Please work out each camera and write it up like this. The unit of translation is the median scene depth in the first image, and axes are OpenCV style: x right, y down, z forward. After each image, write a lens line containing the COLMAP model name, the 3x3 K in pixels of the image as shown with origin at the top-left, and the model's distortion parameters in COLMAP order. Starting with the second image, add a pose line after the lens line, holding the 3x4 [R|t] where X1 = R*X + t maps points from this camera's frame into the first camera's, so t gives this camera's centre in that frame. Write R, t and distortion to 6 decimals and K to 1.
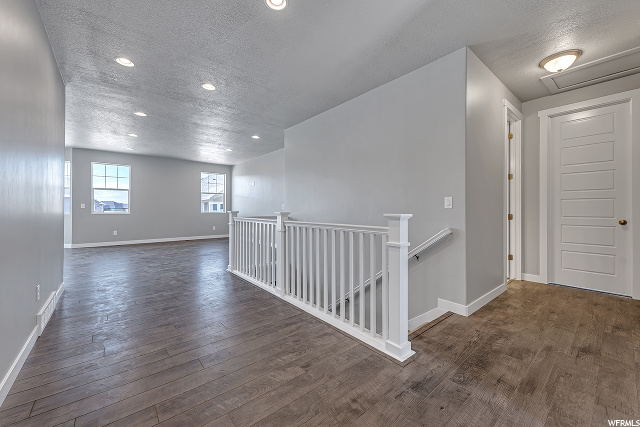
lens RADIAL K [[251.2, 0, 319.7], [0, 251.2, 209.4], [0, 0, 1]] dist [-0.003020, -0.000182]
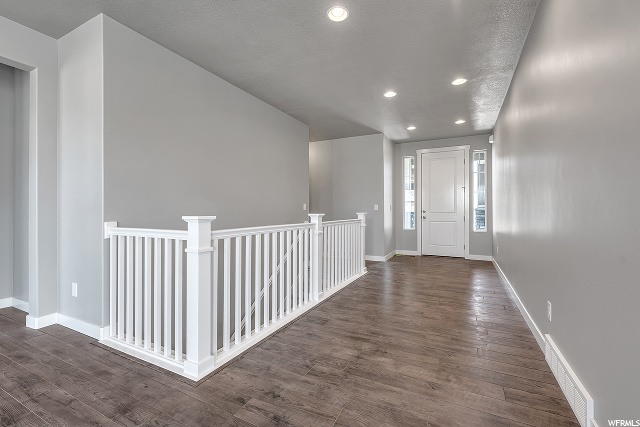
lens RADIAL K [[283.4, 0, 319.9], [0, 283.4, 210.6], [0, 0, 1]] dist [-0.000787, -0.000087]
pose [[-0.389986, 0.000417, 0.920821, -1.329868], [0.007508, 0.999968, 0.002727, -0.007932], [-0.920790, 0.007977, -0.389977, 1.623011]]
